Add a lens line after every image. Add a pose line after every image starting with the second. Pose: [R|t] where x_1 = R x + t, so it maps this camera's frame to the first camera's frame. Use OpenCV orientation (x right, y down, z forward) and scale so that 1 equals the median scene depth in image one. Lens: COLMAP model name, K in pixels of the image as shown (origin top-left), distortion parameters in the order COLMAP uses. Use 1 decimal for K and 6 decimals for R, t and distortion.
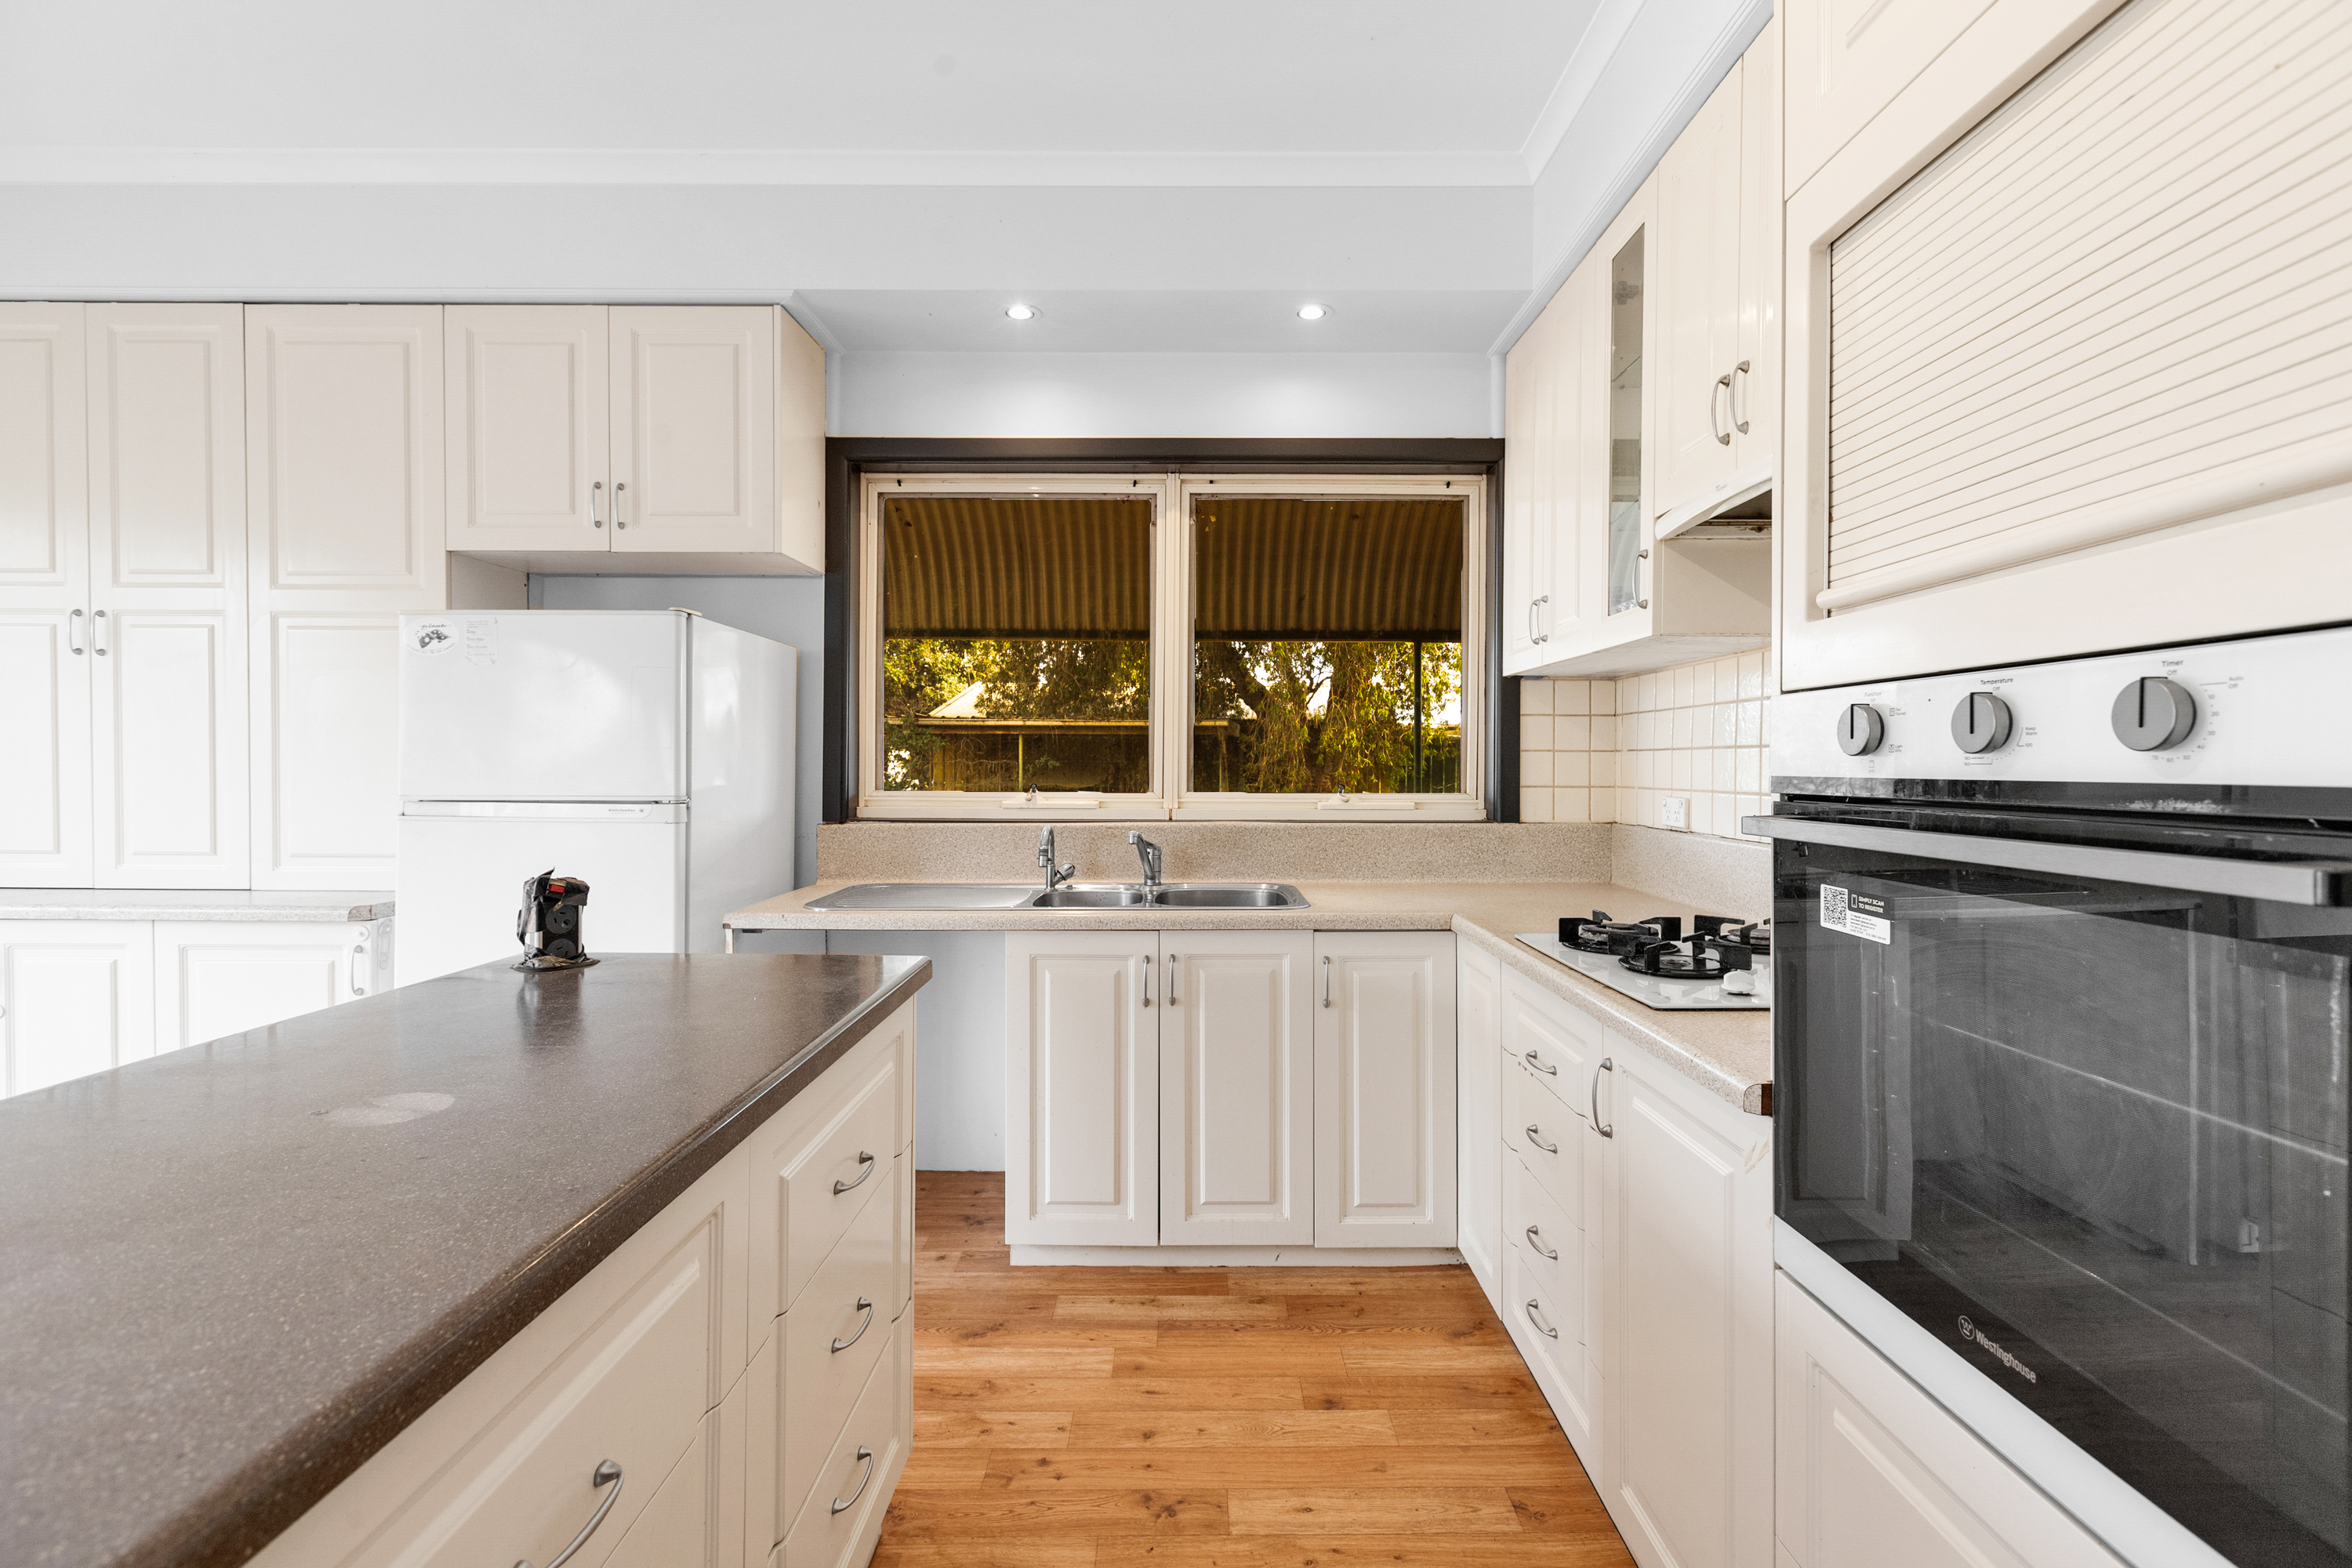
lens RADIAL K [[1106.2, 0, 1175.3], [0, 1106.2, 824.5], [0, 0, 1]] dist [-0.001335, -0.000523]
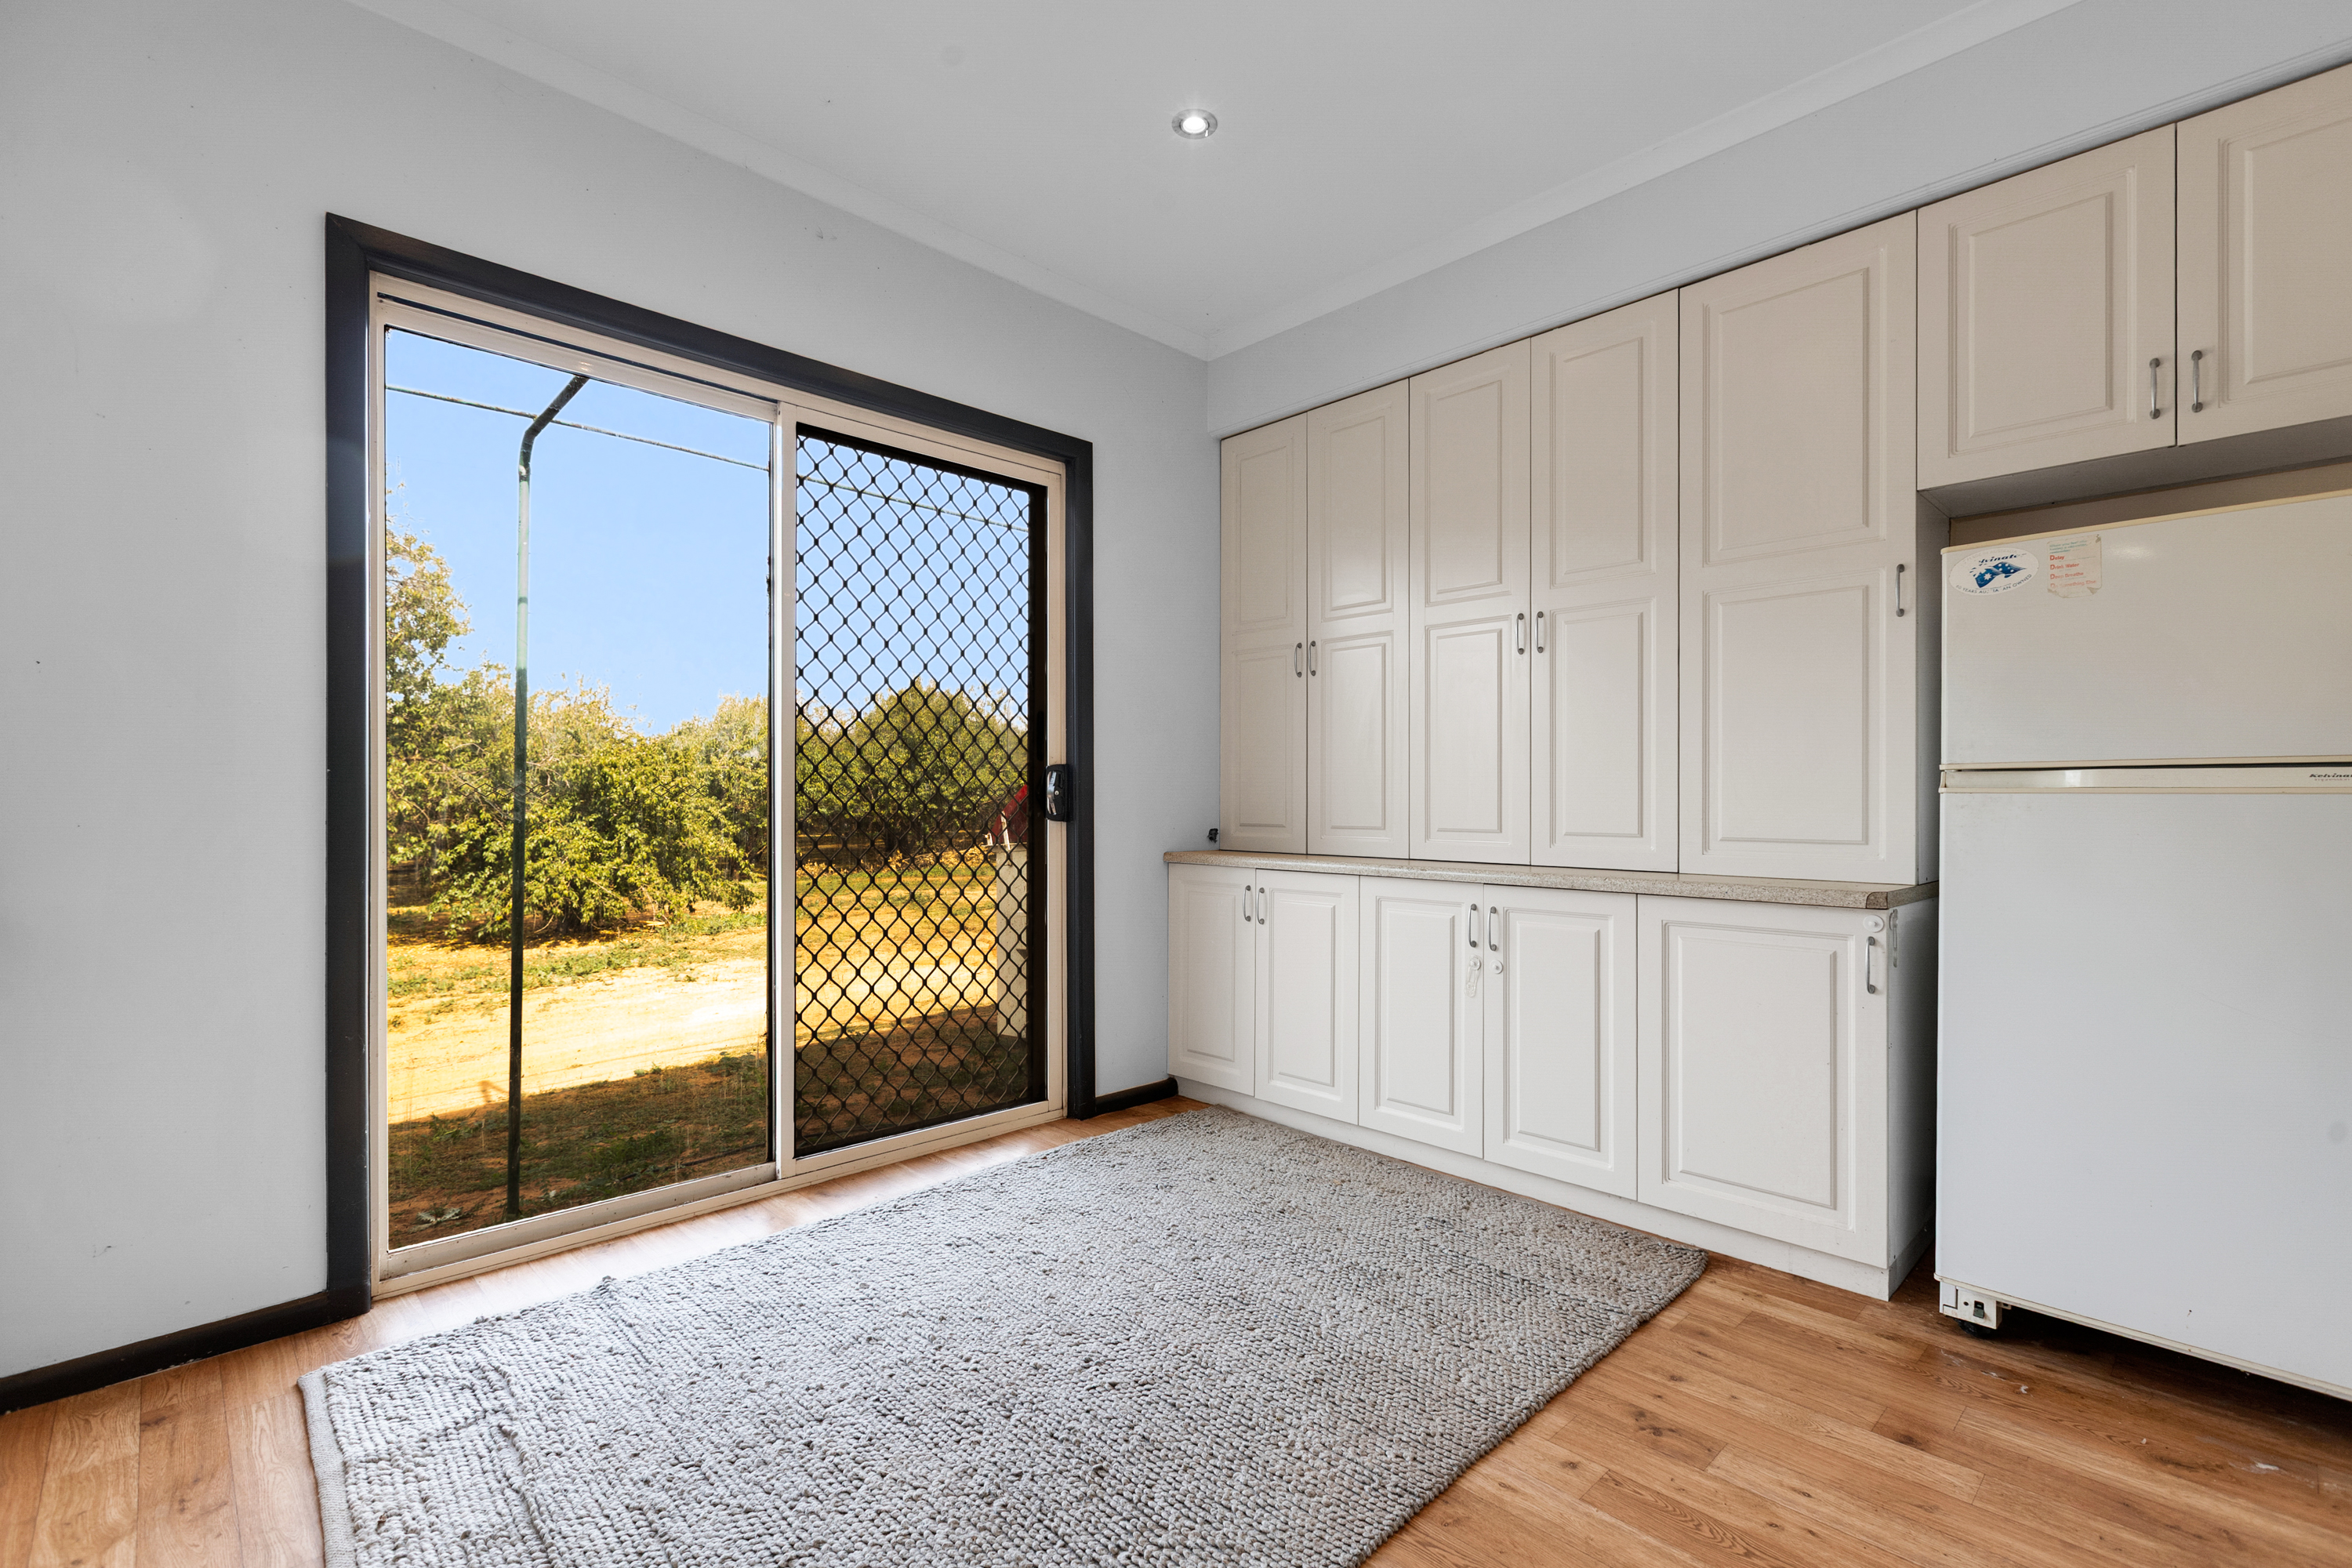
lens RADIAL K [[1052.5, 0, 1177.4], [0, 1052.5, 815.7], [0, 0, 1]] dist [0.000283, 0.000001]
pose [[0.692961, 0.006989, -0.720941, -0.457090], [0.003985, 0.999901, 0.013525, -0.003307], [0.720964, -0.012245, 0.692865, -0.005580]]
